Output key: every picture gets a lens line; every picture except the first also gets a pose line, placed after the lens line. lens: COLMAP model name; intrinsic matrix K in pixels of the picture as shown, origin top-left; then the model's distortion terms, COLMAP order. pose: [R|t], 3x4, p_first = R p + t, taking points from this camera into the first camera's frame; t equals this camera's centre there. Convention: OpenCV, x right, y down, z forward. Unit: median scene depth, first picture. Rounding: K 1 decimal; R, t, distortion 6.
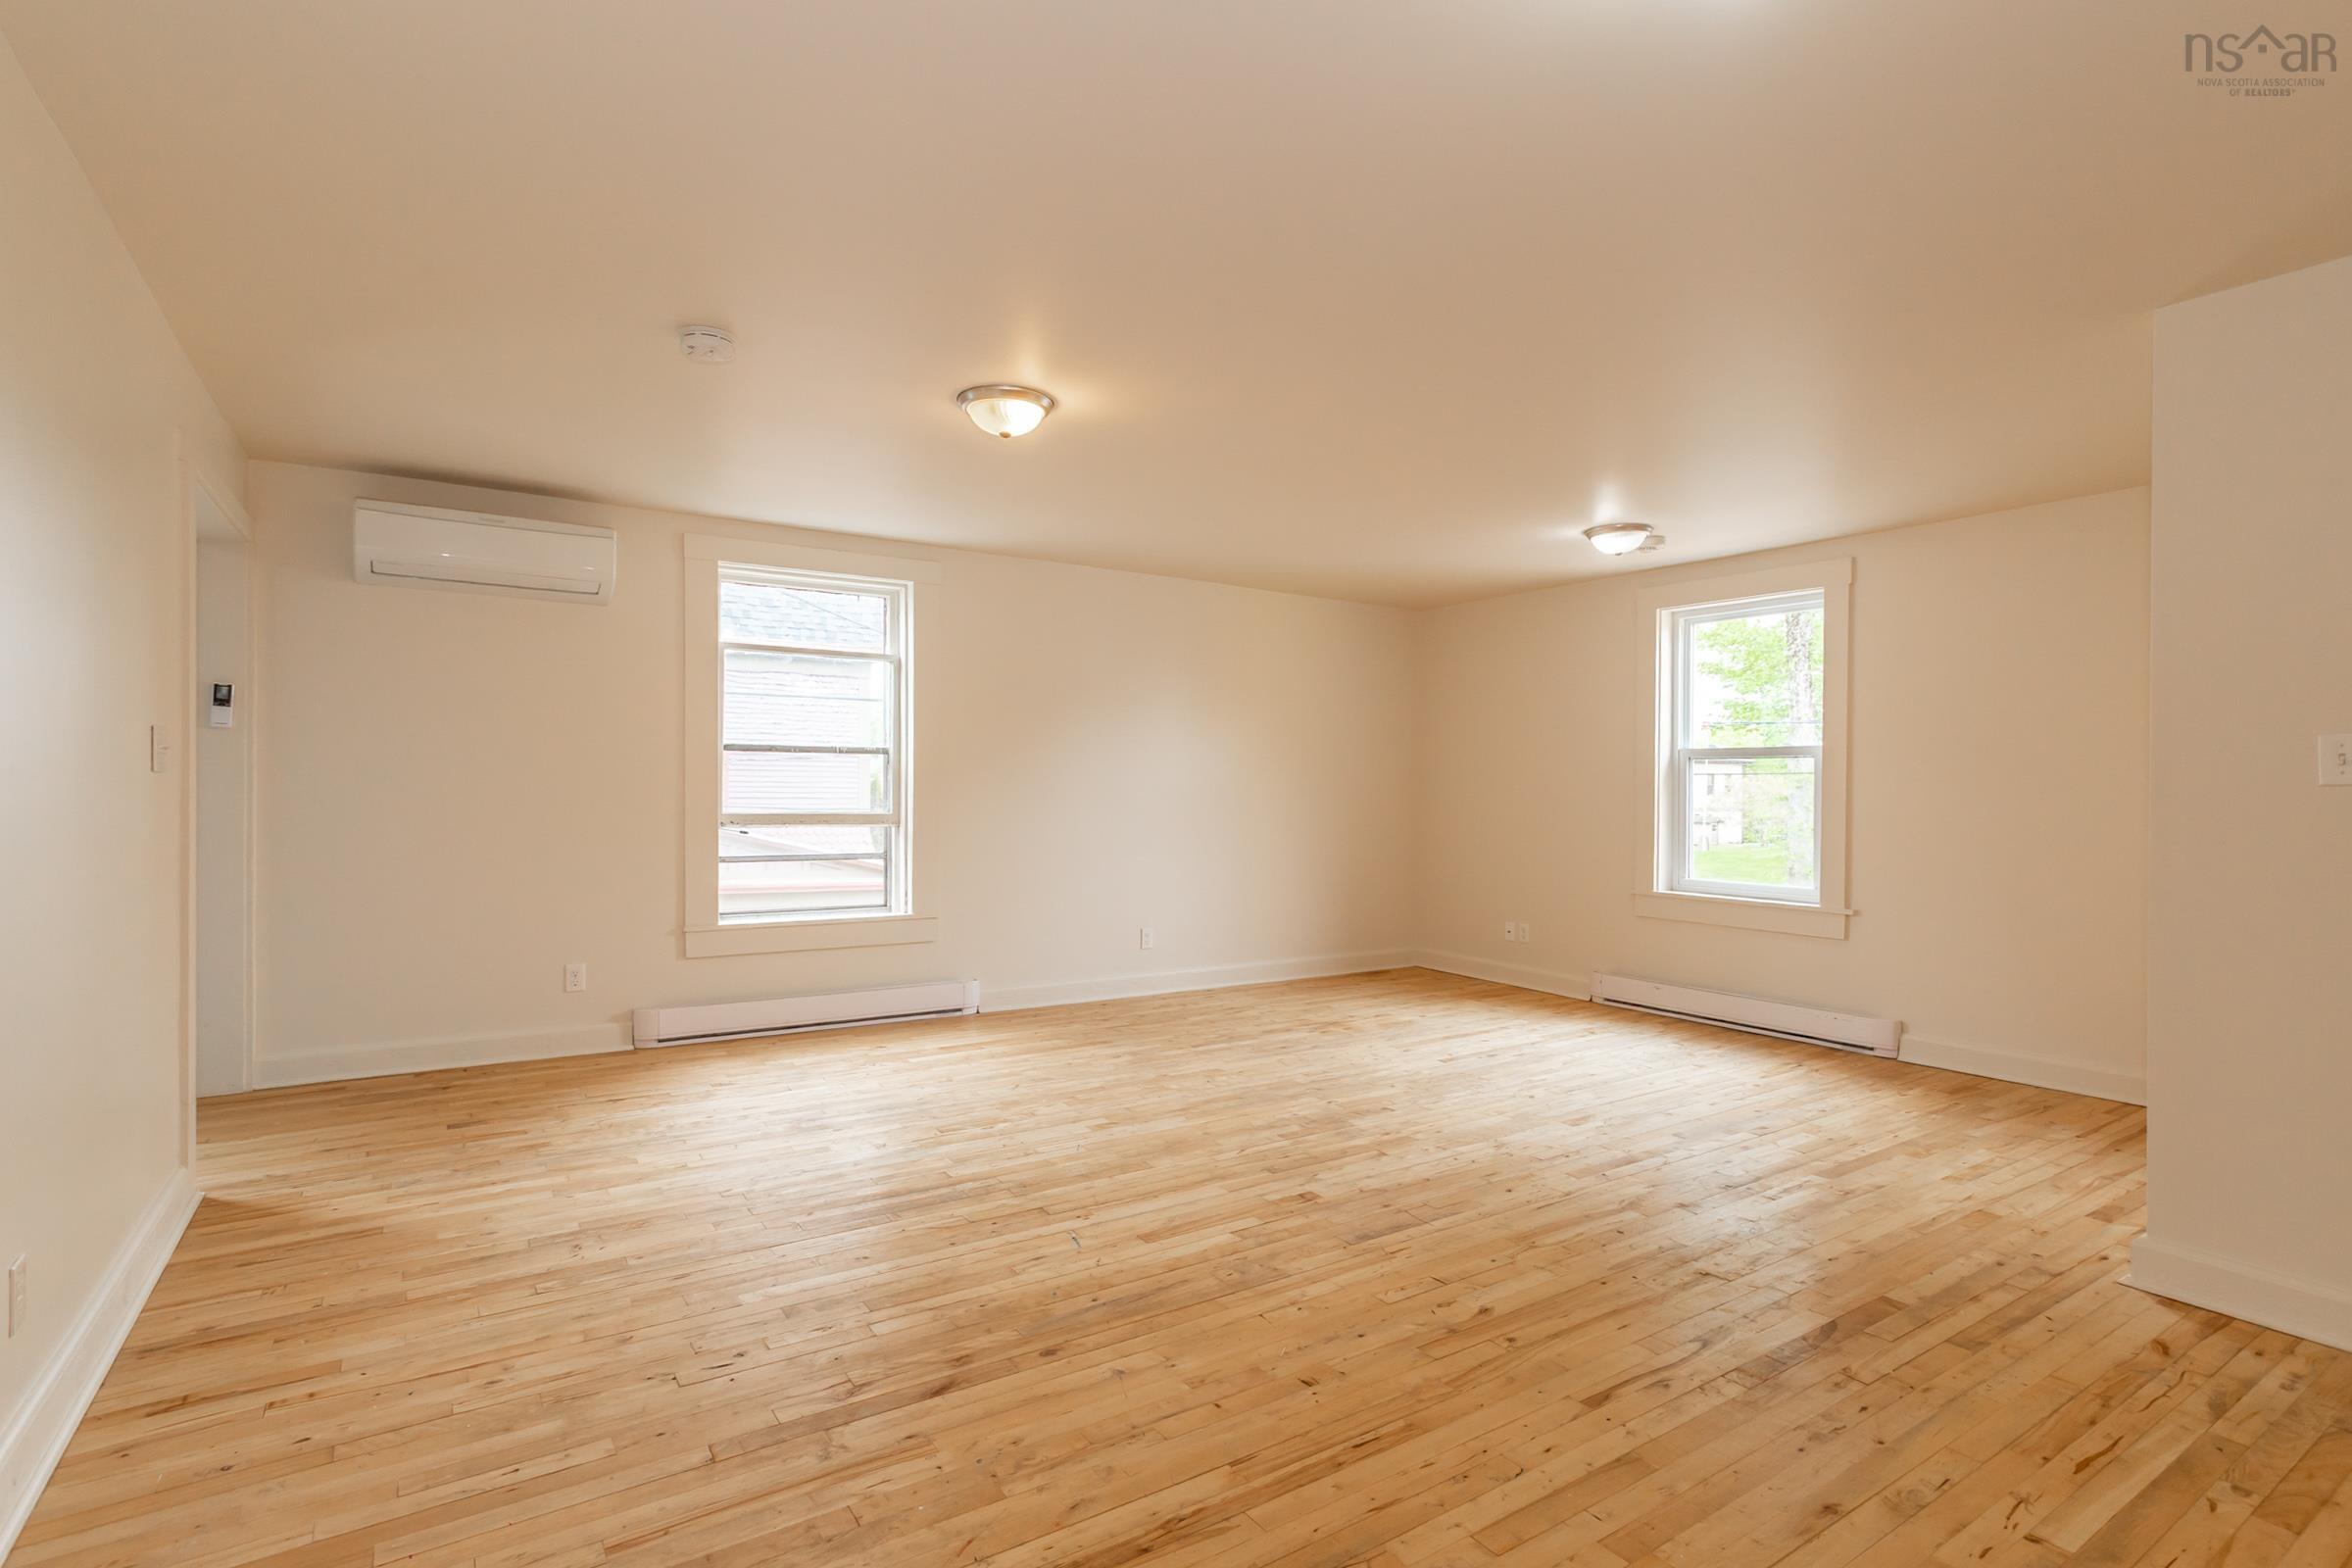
lens RADIAL K [[1108.9, 0, 1186.4], [0, 1108.9, 789.6], [0, 0, 1]] dist [-0.000344, 0.002052]
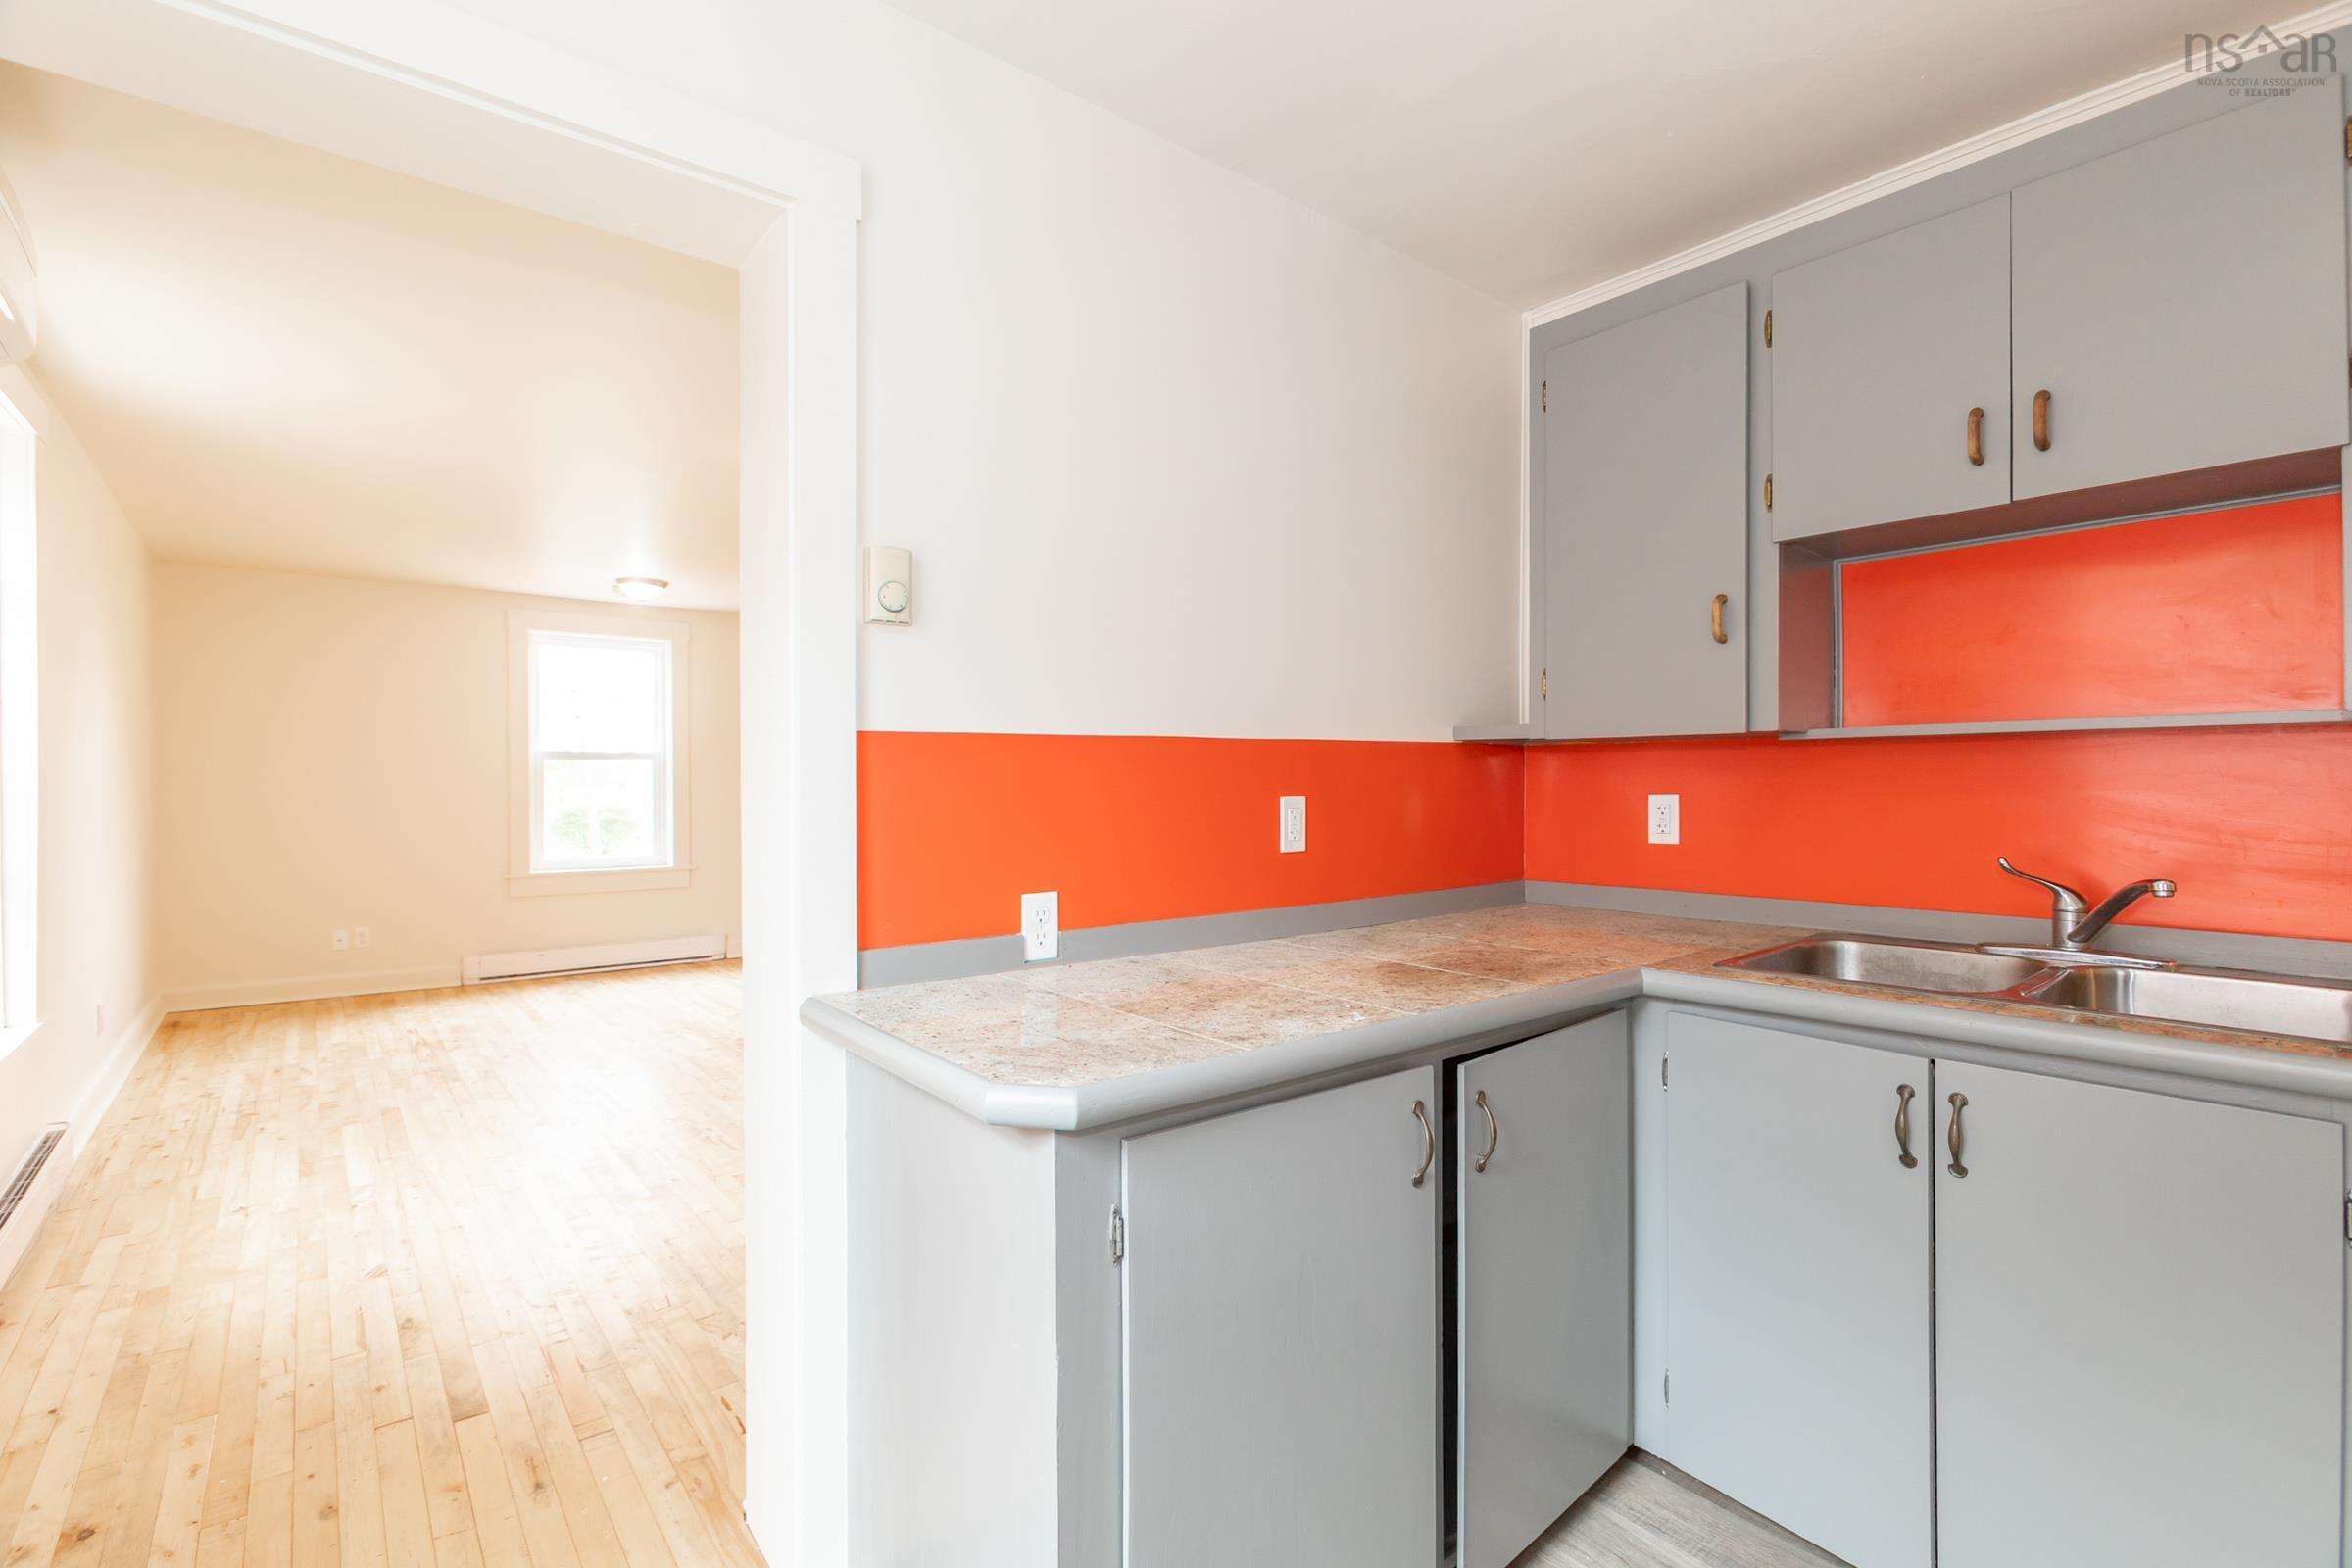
lens RADIAL K [[1108.9, 0, 1175.7], [0, 1108.9, 784.8], [0, 0, 1]] dist [-0.000344, 0.002052]
pose [[-0.111859, -0.008935, 0.993684, -1.414193], [-0.001296, 0.999960, 0.008845, -0.022961], [-0.993723, -0.000299, -0.111866, 0.796156]]
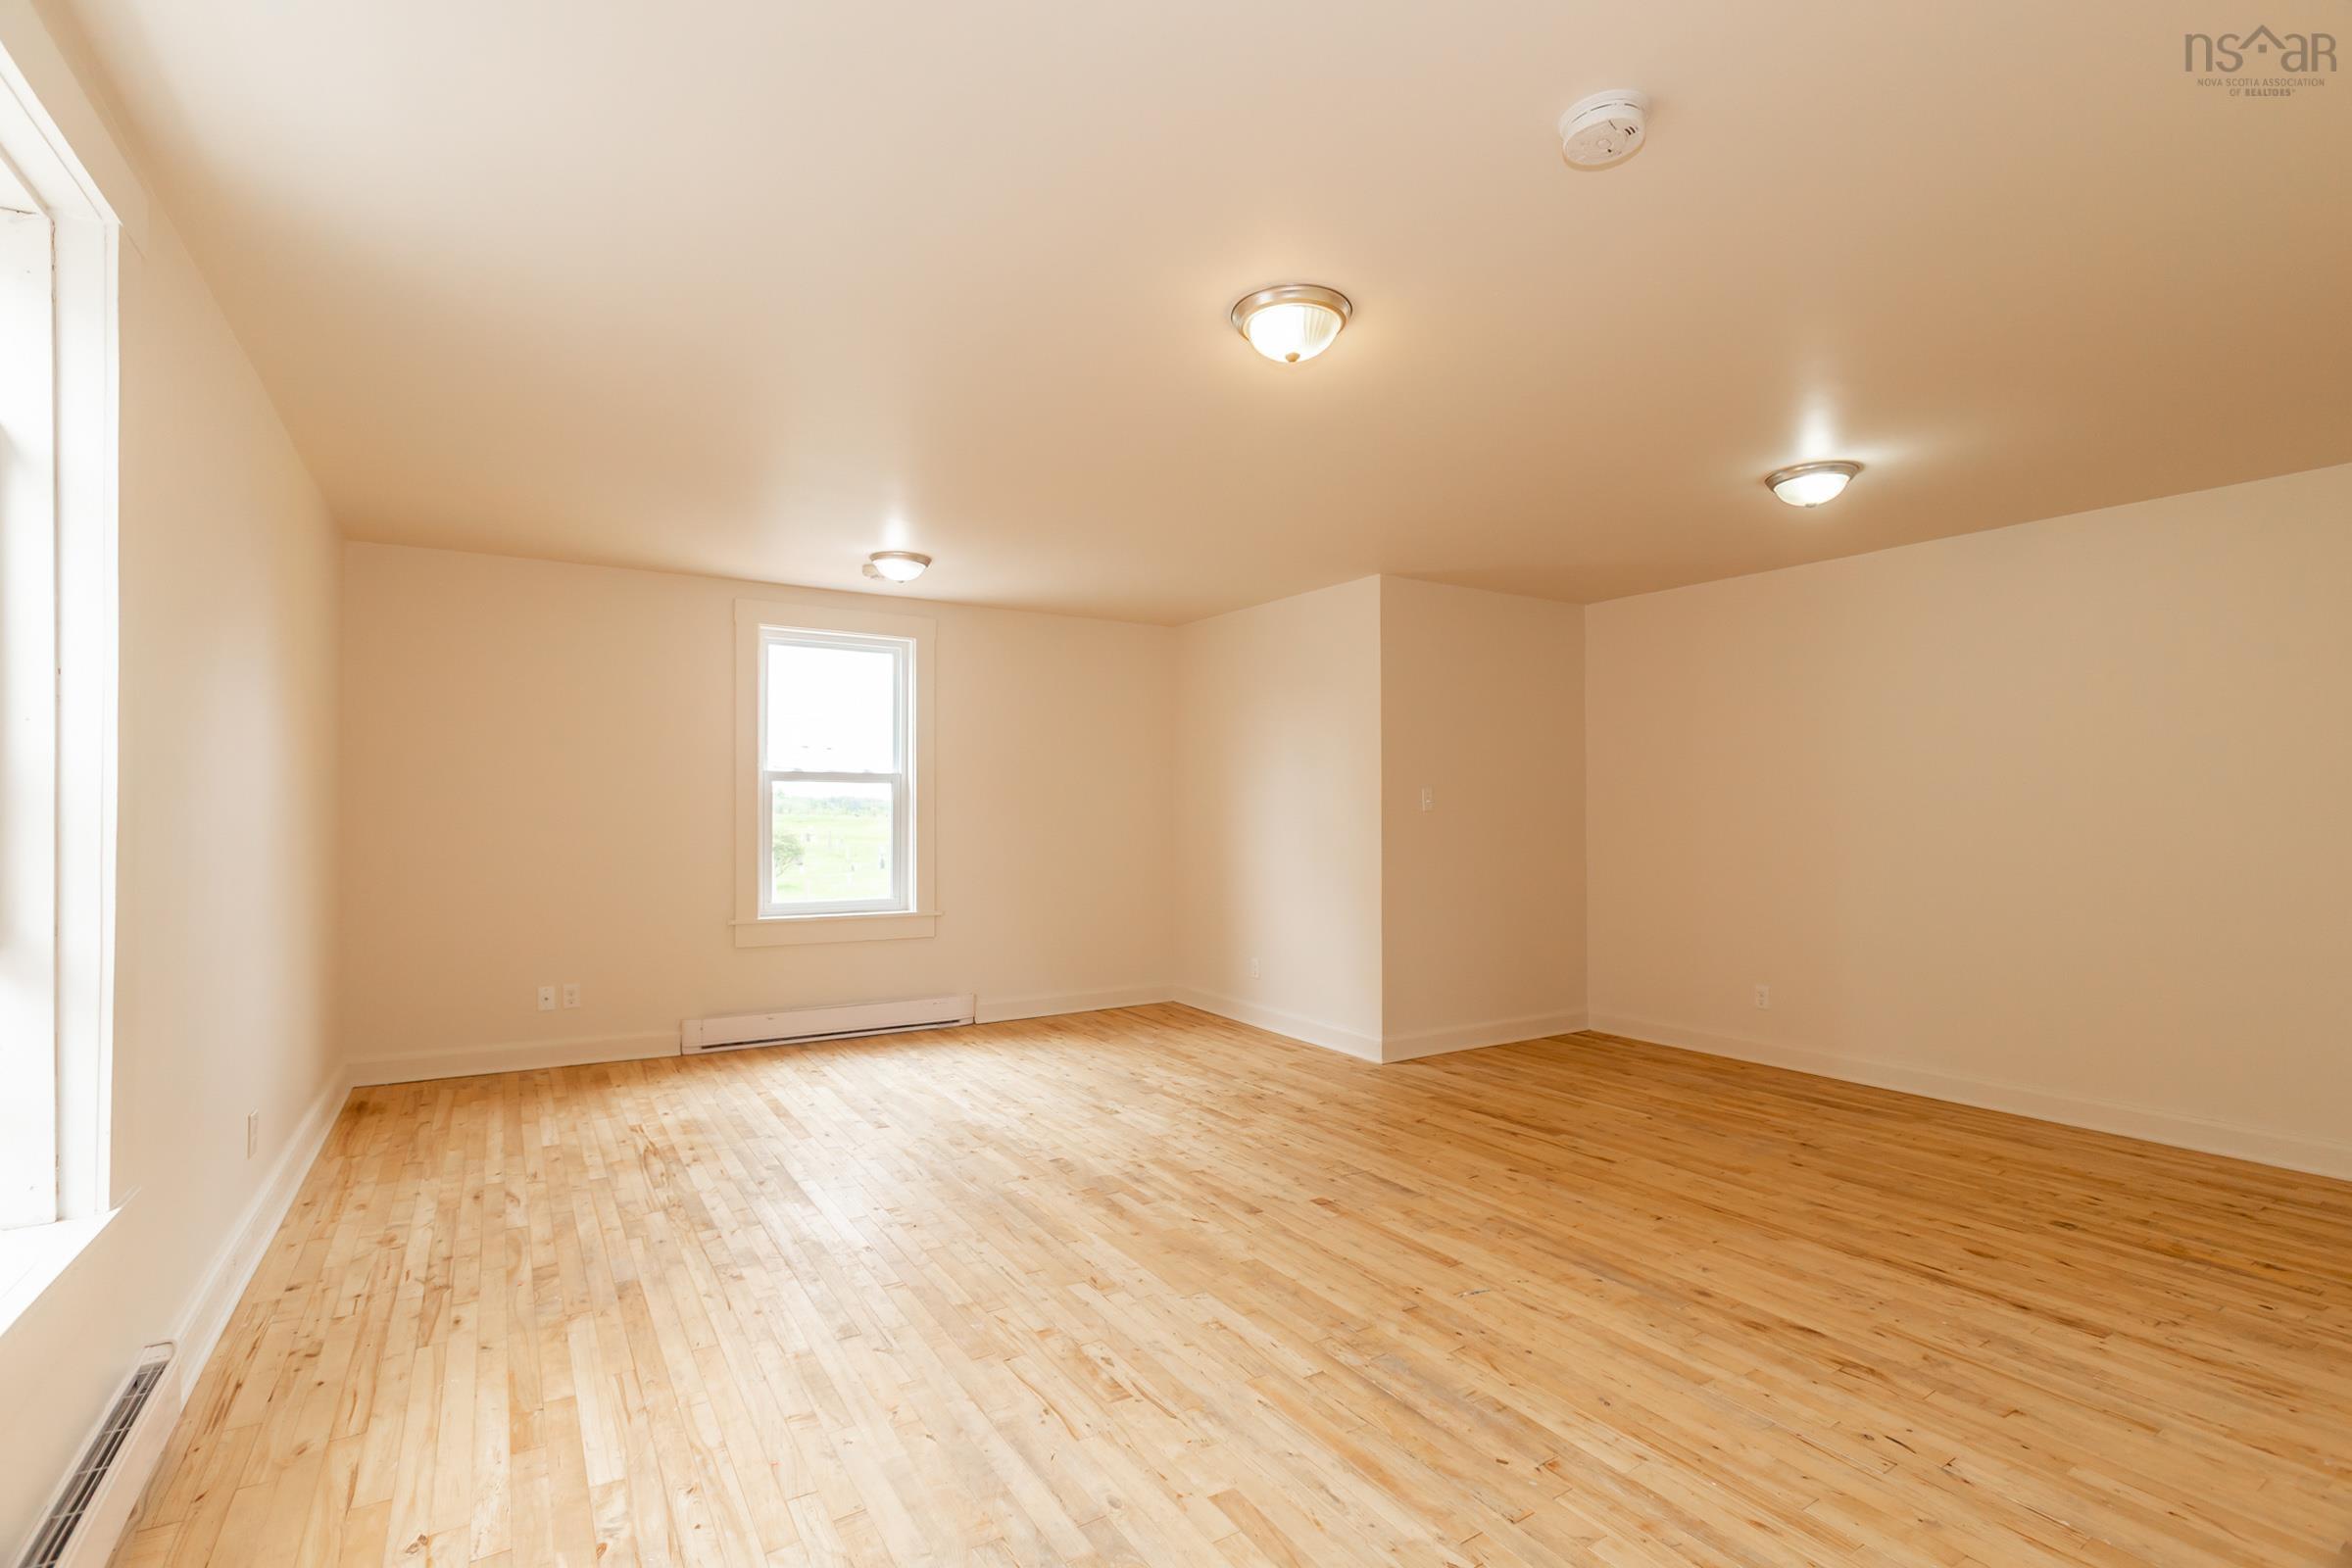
lens RADIAL K [[1108.9, 0, 1172.9], [0, 1108.9, 813.3], [0, 0, 1]] dist [-0.000344, 0.002052]
pose [[0.006862, -0.007652, 0.999947, -0.938663], [-0.006348, 0.999950, 0.007696, -0.018613], [-0.999956, -0.006400, 0.006813, 1.104405]]
